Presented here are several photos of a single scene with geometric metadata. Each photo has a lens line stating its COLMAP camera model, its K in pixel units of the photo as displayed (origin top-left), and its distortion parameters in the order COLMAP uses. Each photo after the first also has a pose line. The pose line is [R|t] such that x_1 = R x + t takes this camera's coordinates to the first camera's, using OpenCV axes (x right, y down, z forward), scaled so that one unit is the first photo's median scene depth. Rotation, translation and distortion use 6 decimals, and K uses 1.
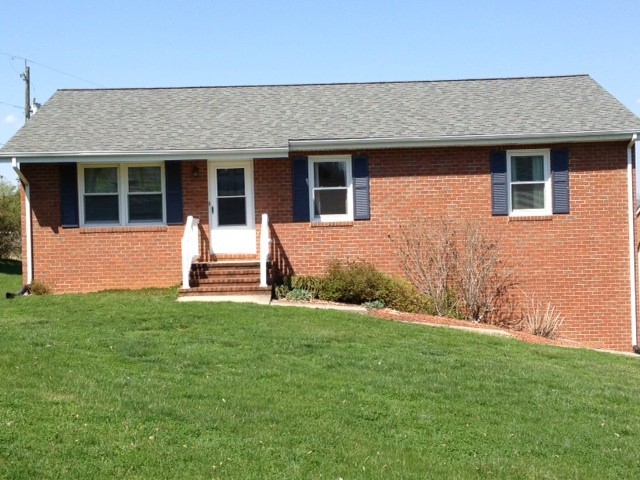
lens RADIAL K [[1010.2, 0, 301.7], [0, 1010.2, 249.3], [0, 0, 1]] dist [0.065020, 0.000000]
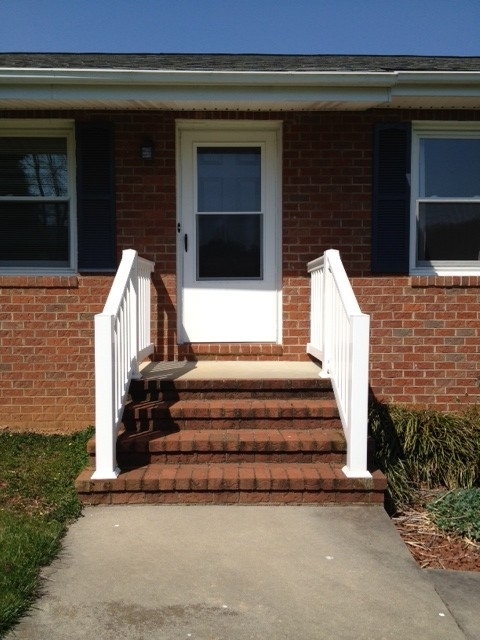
lens RADIAL K [[662.4, 0, 245.0], [0, 662.4, 323.1], [0, 0, 1]] dist [0.066624, 0.000000]
pose [[0.999094, 0.024560, 0.034762, -0.072126], [-0.025455, 0.999350, 0.025533, -0.012179], [-0.034112, -0.026395, 0.999069, 0.716356]]
